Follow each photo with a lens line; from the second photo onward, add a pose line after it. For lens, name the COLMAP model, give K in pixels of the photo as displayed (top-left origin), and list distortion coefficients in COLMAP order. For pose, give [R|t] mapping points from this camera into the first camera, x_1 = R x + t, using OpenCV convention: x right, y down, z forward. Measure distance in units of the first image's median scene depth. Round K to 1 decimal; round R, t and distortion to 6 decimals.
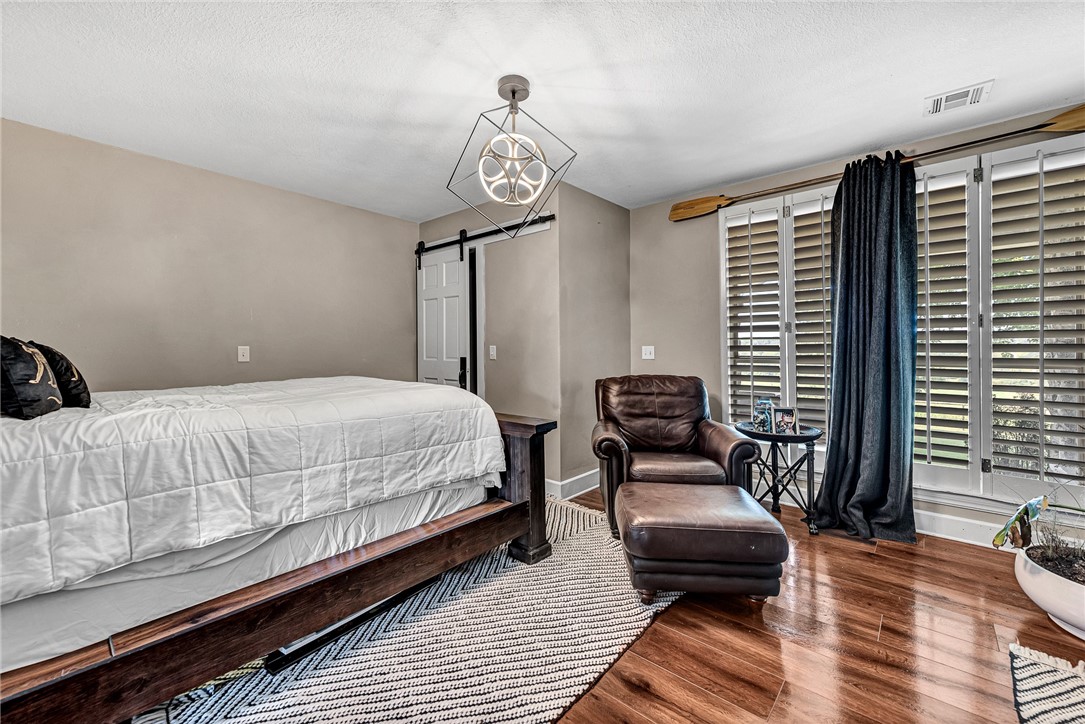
lens RADIAL K [[430.6, 0, 542.5], [0, 430.6, 357.2], [0, 0, 1]] dist [0.000361, 0.000080]
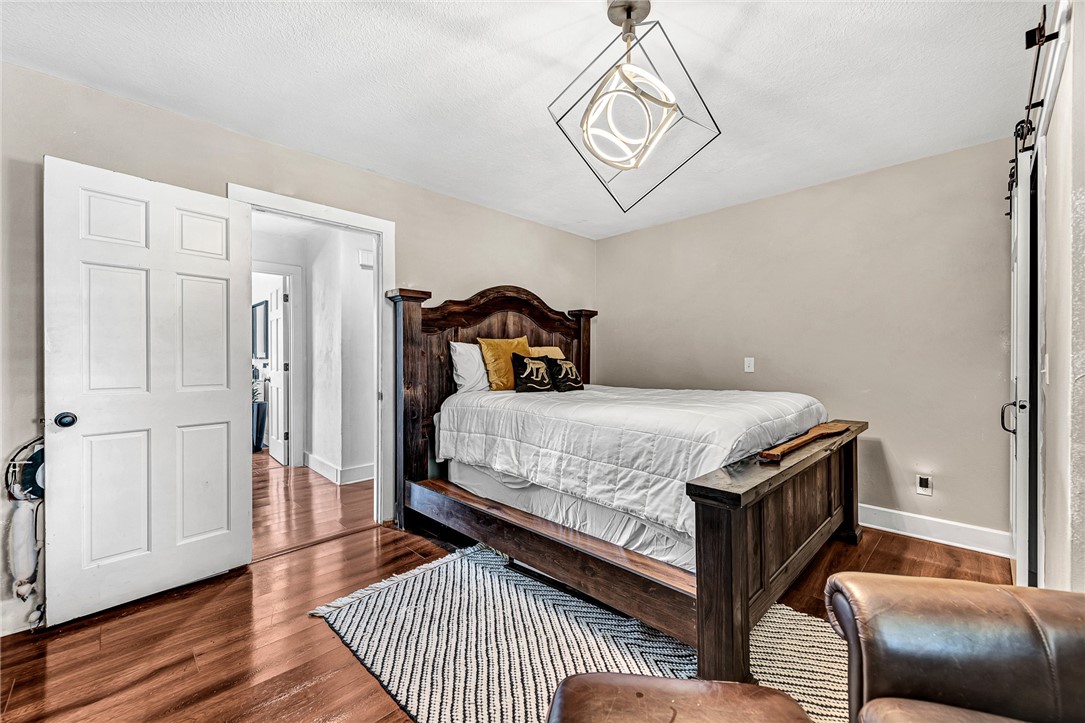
lens RADIAL K [[453.0, 0, 542.5], [0, 453.0, 361.5], [0, 0, 1]] dist [-0.000069, -0.000020]
pose [[-0.079101, 0.008286, -0.996832, 0.747836], [-0.020691, 0.999736, 0.009952, -0.027184], [0.996652, 0.021413, -0.078908, 0.924163]]
